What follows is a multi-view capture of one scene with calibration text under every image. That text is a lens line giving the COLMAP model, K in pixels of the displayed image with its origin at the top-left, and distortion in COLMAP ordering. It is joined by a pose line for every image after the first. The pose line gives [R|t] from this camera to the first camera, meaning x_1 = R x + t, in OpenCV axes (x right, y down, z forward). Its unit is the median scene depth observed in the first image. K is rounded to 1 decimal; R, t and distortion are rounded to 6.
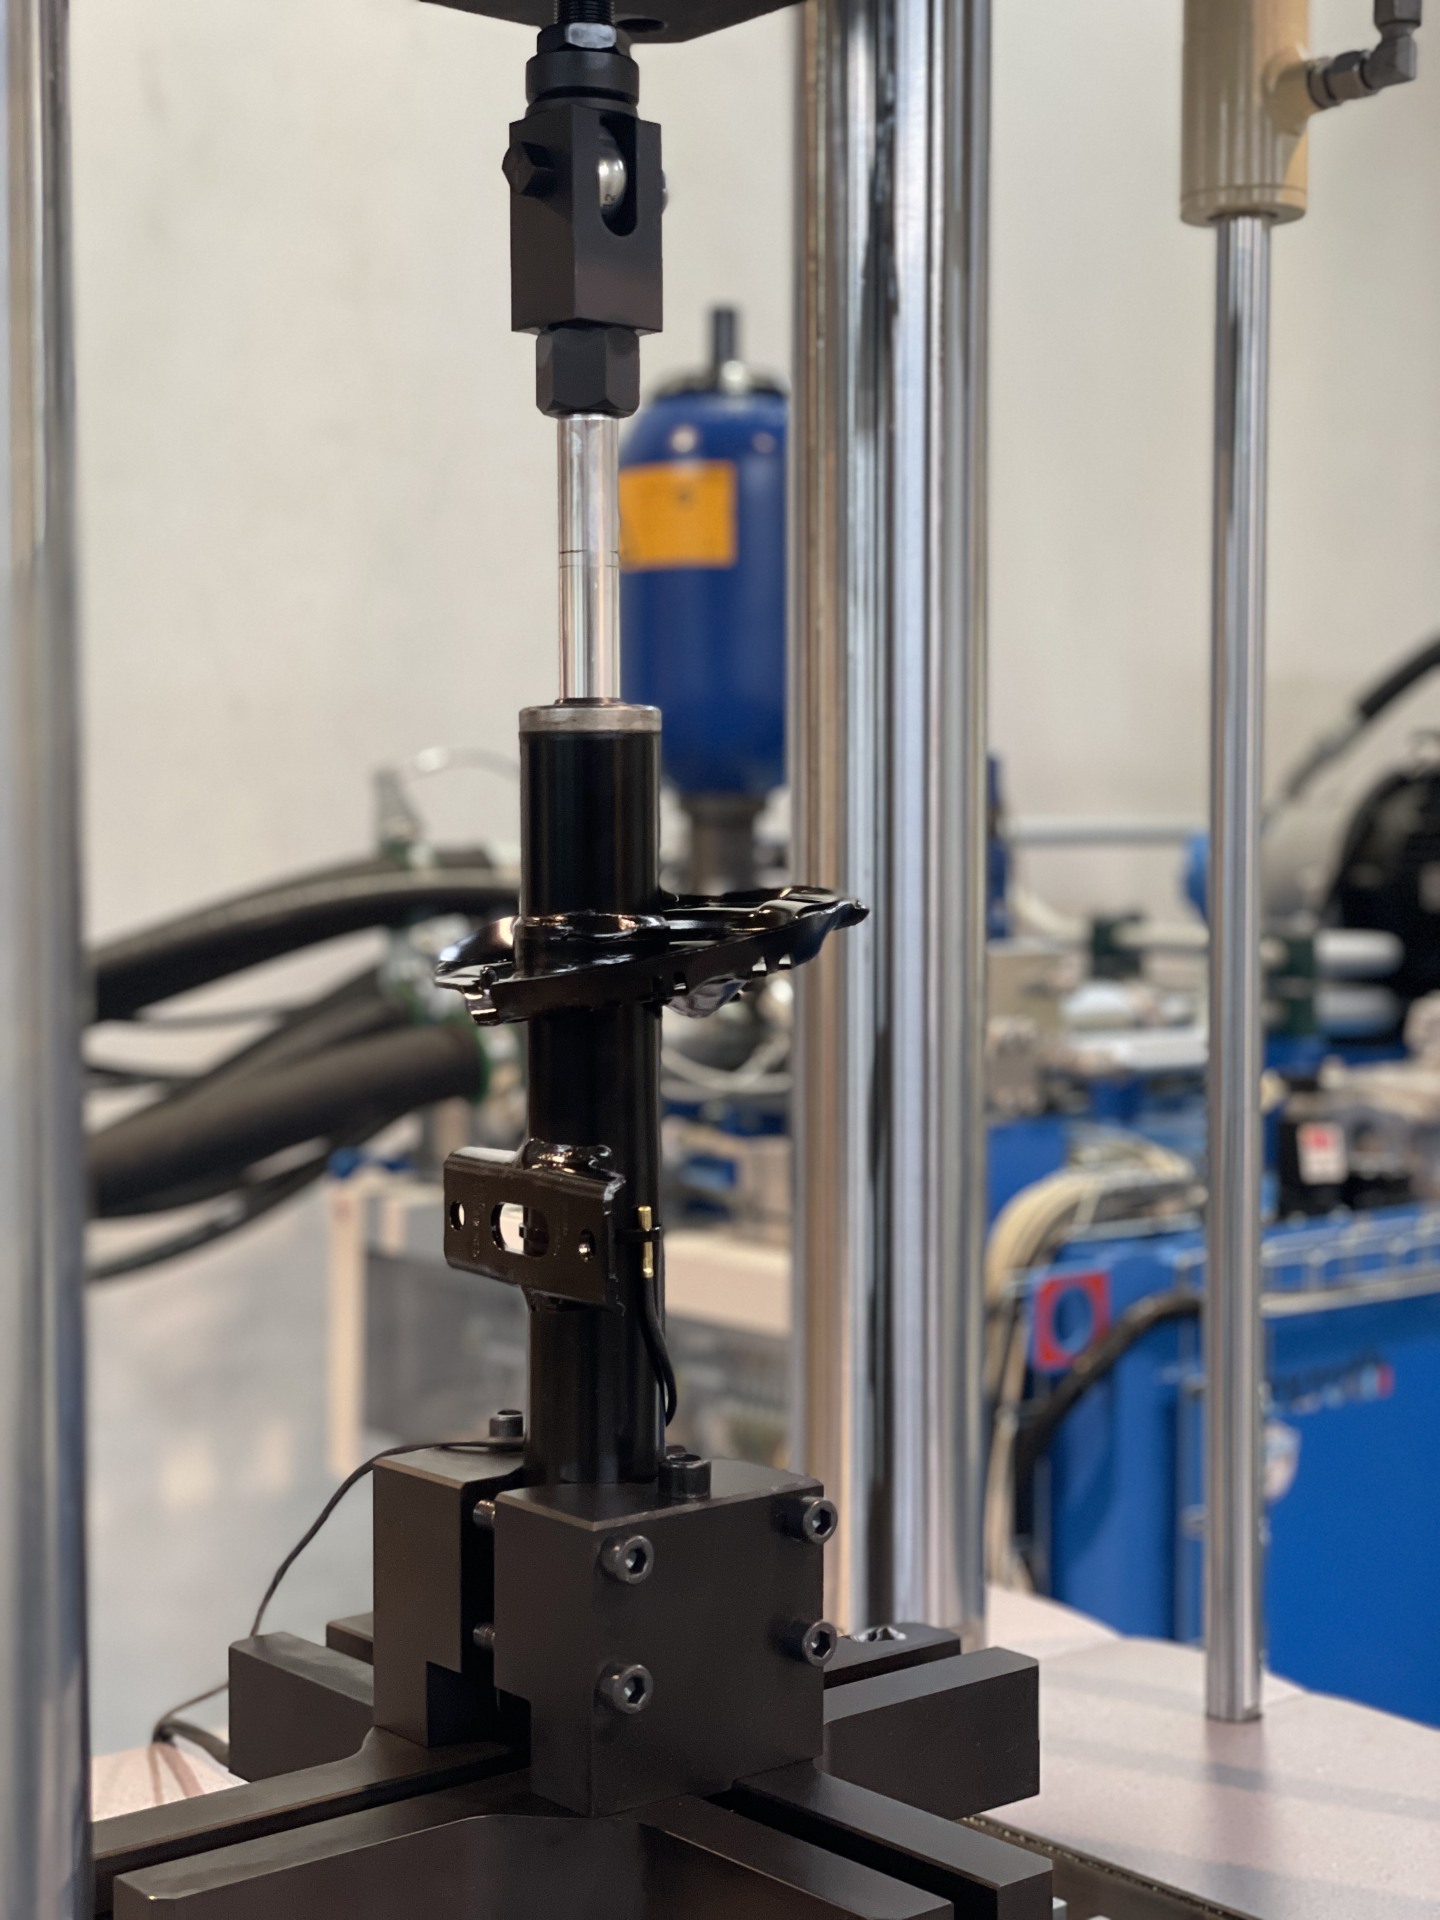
lens RADIAL K [[2886.2, 0, 720.0], [0, 2886.2, 960.0], [0, 0, 1]] dist [0.007017, 0.001723]
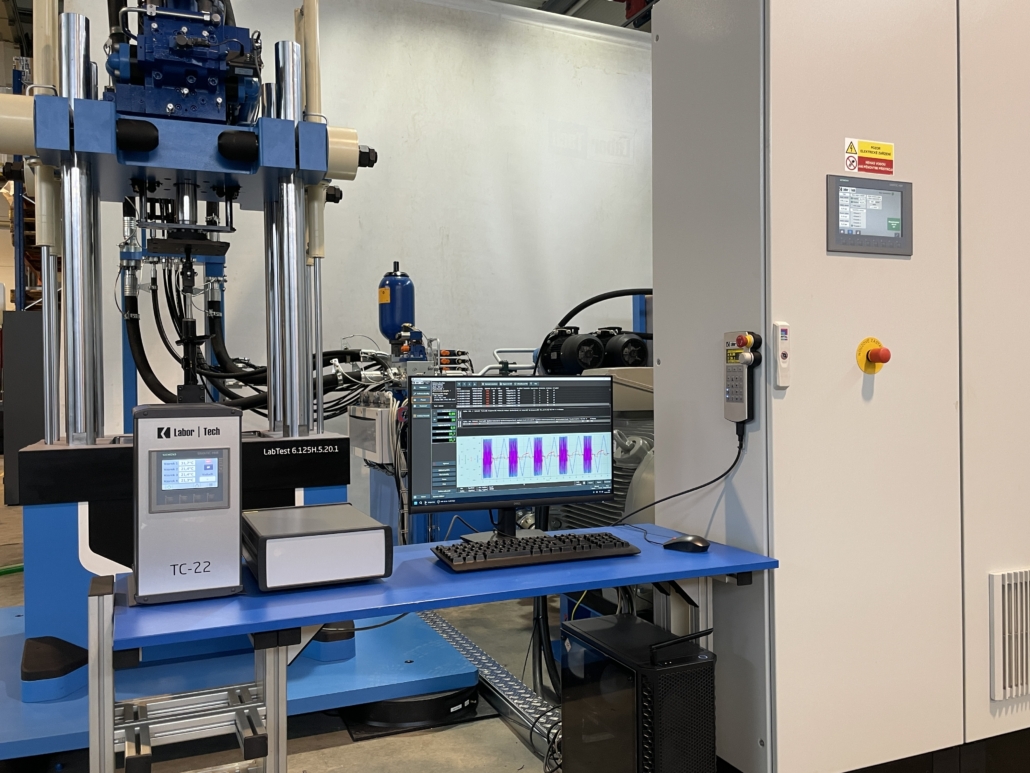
lens RADIAL K [[857.1, 0, 515.0], [0, 857.1, 386.5], [0, 0, 1]] dist [0.083535, -0.129391]
pose [[0.957007, -0.012031, -0.289814, 0.785947], [0.000081, 0.999150, -0.041212, 0.119575], [0.290063, 0.039417, 0.956195, -0.698086]]
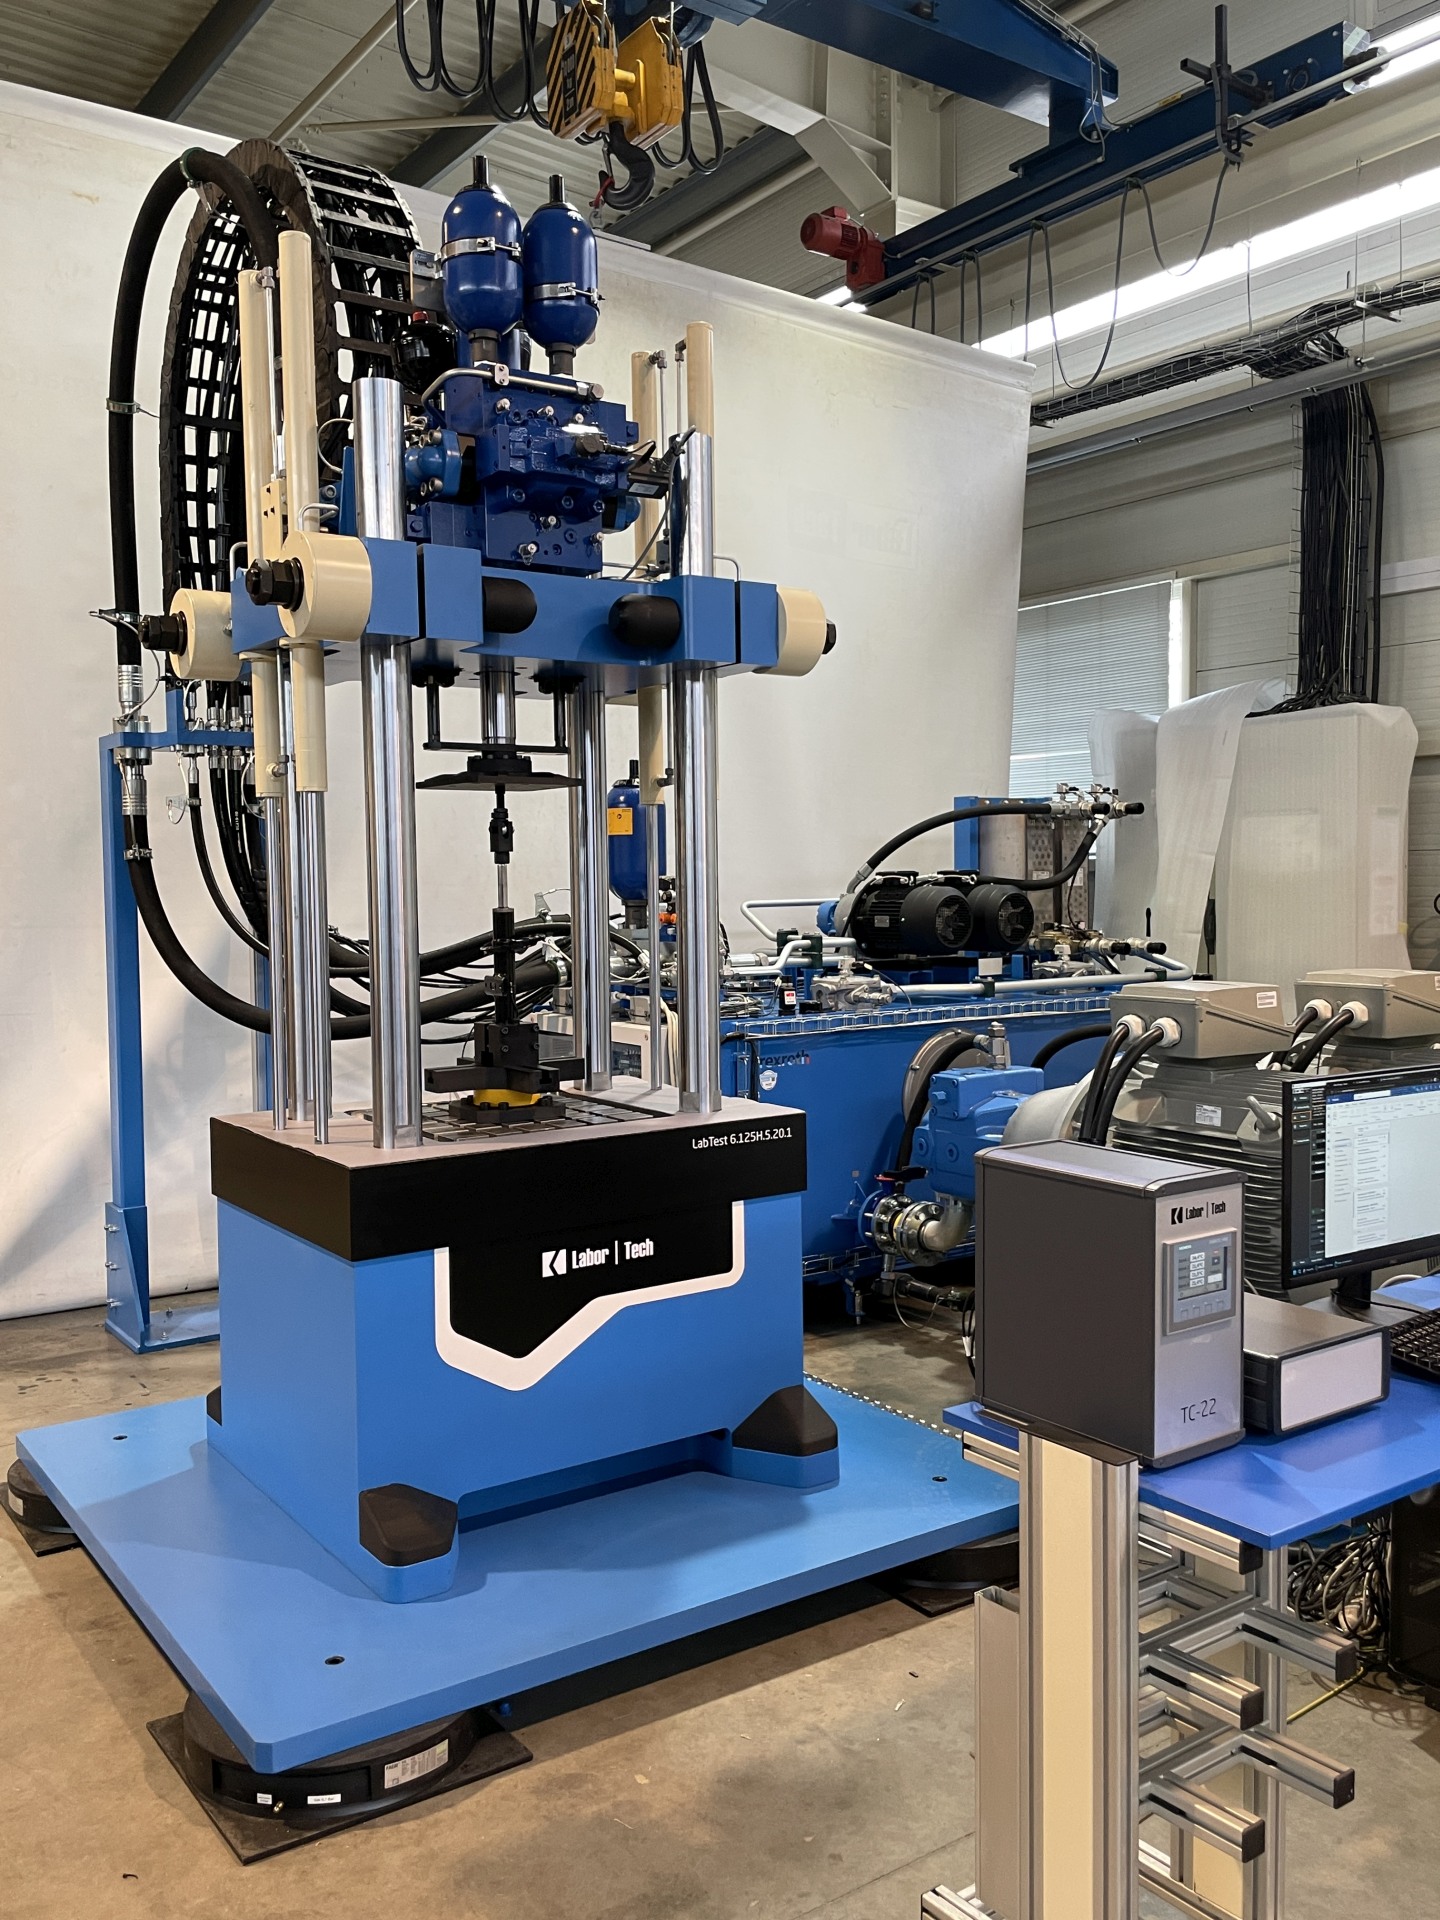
lens RADIAL K [[1597.8, 0, 720.0], [0, 1597.8, 960.0], [0, 0, 1]] dist [0.083535, -0.129391]
pose [[0.996598, -0.007095, -0.082108, 0.267694], [0.007432, 0.999965, 0.003796, 0.010738], [0.082078, -0.004394, 0.996616, -0.945096]]
